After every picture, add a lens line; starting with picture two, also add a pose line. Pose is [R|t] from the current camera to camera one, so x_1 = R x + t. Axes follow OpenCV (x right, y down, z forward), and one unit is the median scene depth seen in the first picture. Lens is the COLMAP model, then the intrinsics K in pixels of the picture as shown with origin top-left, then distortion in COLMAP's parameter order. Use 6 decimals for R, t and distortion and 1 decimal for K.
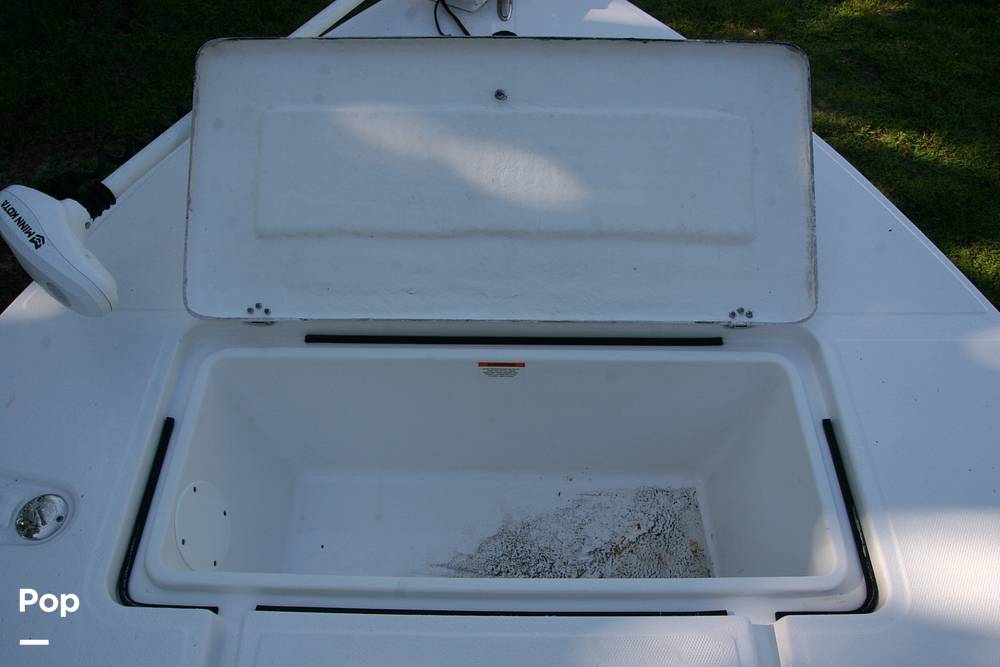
lens RADIAL K [[828.4, 0, 508.6], [0, 828.4, 336.5], [0, 0, 1]] dist [-0.136571, 0.096930]
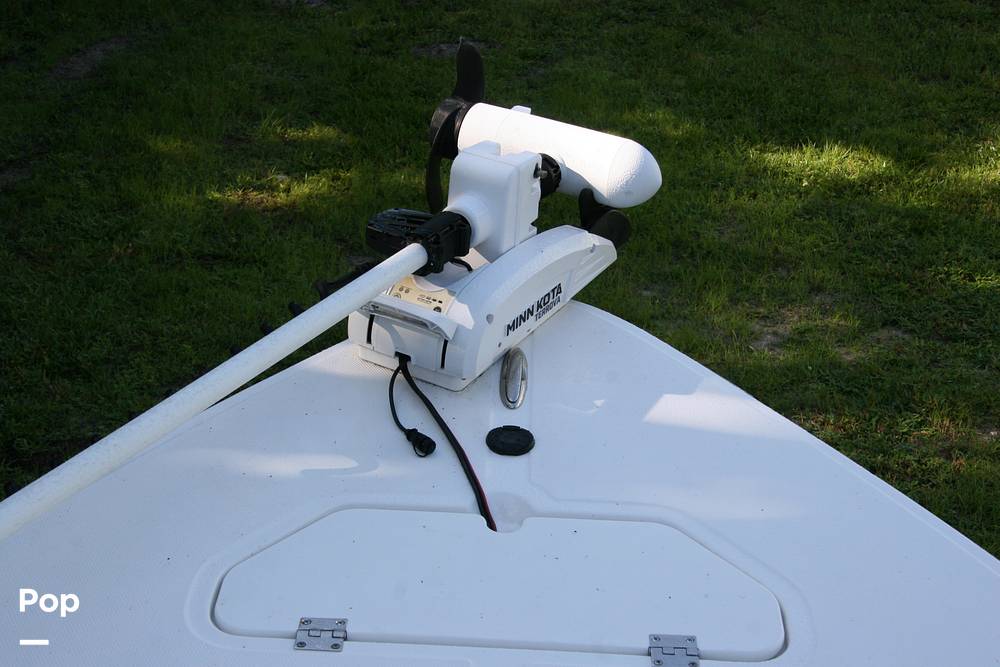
lens RADIAL K [[1707.7, 0, 521.5], [0, 1707.7, 335.3], [0, 0, 1]] dist [0.342121, 0.000000]
pose [[0.999470, 0.032484, -0.001950, 0.003775], [-0.030545, 0.915758, -0.400567, 0.087427], [-0.011226, 0.400414, 0.916265, -0.194605]]
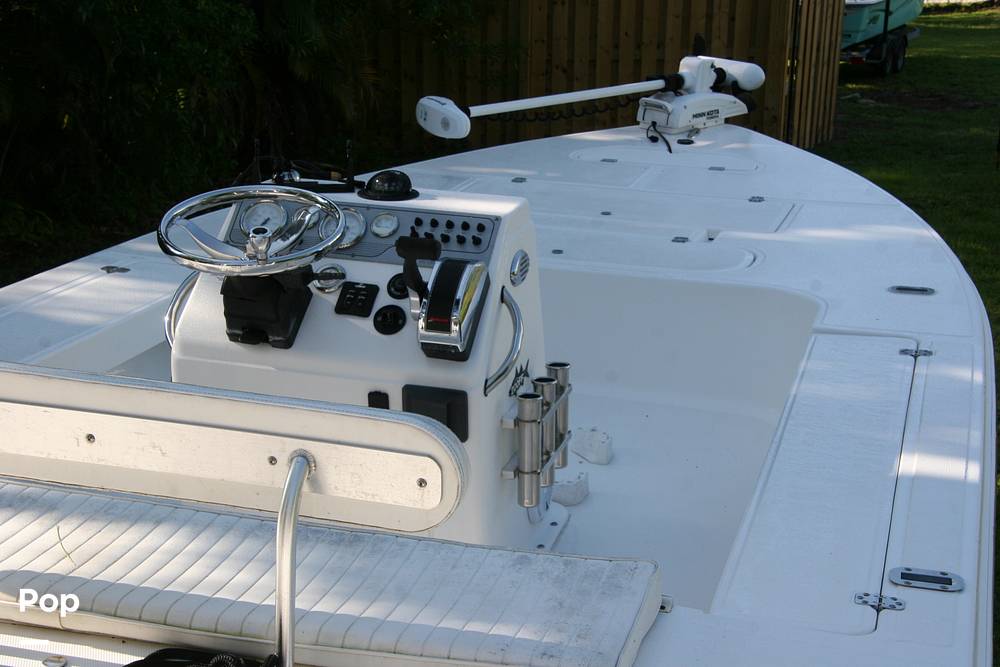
lens RADIAL K [[1707.7, 0, 505.8], [0, 1707.7, 334.9], [0, 0, 1]] dist [0.342121, 0.000000]
pose [[0.958505, 0.097267, -0.267967, 0.825713], [-0.233199, 0.808189, -0.540785, 2.582921], [0.163967, 0.580835, 0.797336, -2.158873]]
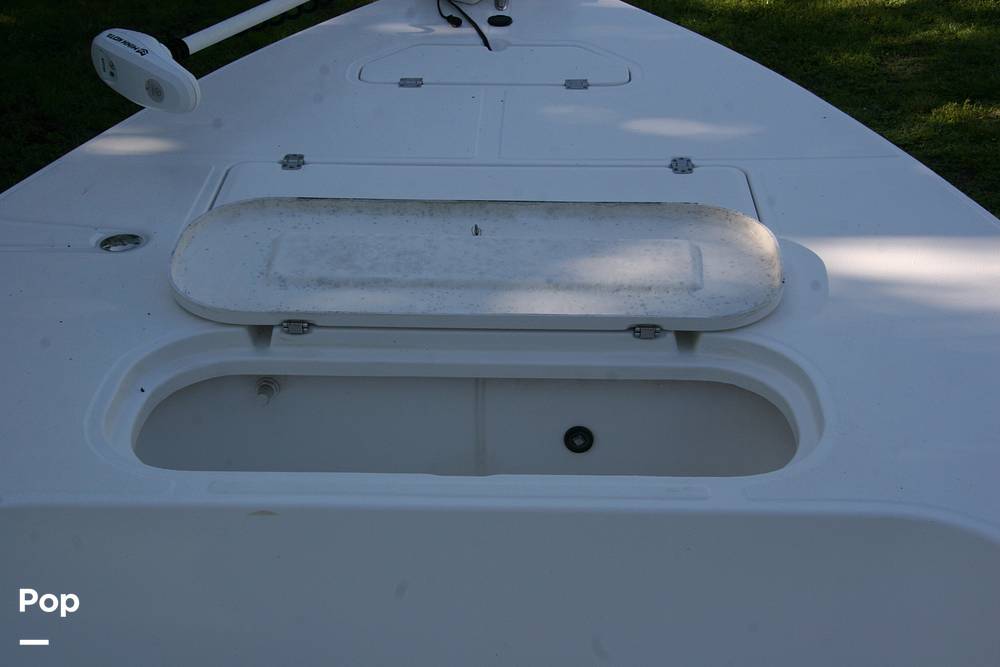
lens RADIAL K [[1359.0, 0, 500.1], [0, 1359.0, 325.8], [0, 0, 1]] dist [0.186361, 0.000000]
pose [[0.999657, 0.007686, -0.025042, 0.061189], [-0.015800, 0.939428, -0.342381, 0.928410], [0.020893, 0.342659, 0.939227, -0.860040]]
